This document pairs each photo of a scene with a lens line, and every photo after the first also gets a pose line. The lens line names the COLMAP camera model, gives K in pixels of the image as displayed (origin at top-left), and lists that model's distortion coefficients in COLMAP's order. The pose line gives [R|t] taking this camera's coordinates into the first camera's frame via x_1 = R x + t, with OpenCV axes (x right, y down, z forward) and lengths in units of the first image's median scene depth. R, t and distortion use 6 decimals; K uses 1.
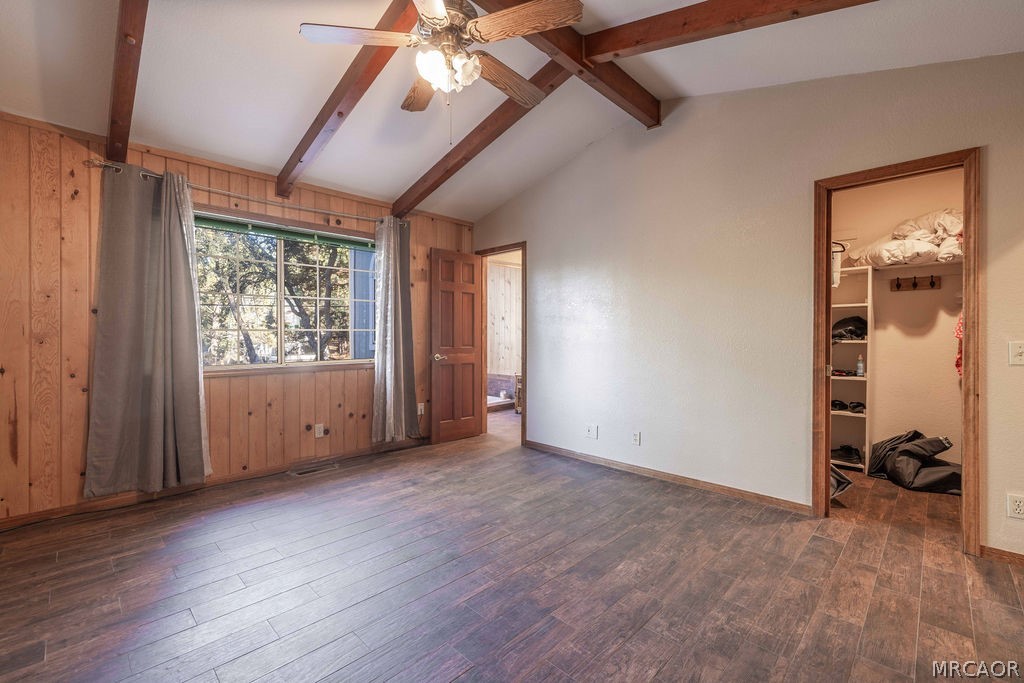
lens RADIAL K [[432.9, 0, 509.0], [0, 432.9, 338.1], [0, 0, 1]] dist [-0.000952, 0.000452]
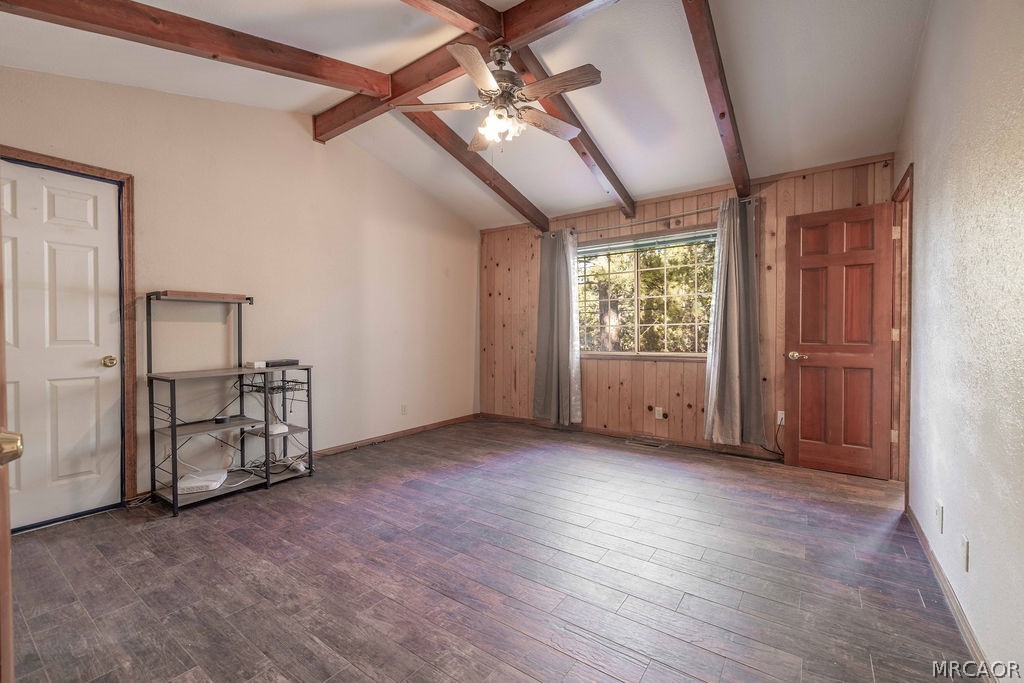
lens RADIAL K [[432.9, 0, 509.0], [0, 432.9, 338.1], [0, 0, 1]] dist [-0.000952, 0.000452]
pose [[0.155338, 0.012936, -0.987777, 0.707860], [0.003431, 0.999901, 0.013634, 0.000361], [0.987855, -0.005507, 0.155278, 0.499522]]
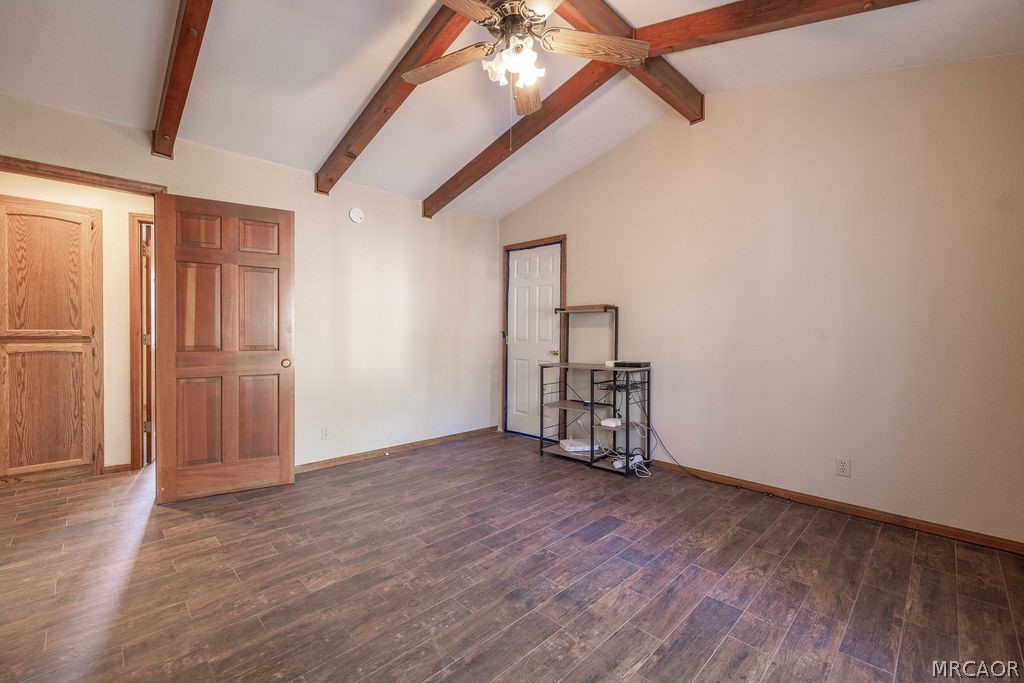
lens RADIAL K [[432.9, 0, 509.0], [0, 432.9, 338.1], [0, 0, 1]] dist [-0.000952, 0.000452]
pose [[-0.999903, -0.006654, 0.012211, -0.086119], [-0.006505, 0.999905, 0.012187, -0.007294], [-0.012290, 0.012107, -0.999851, 1.220186]]
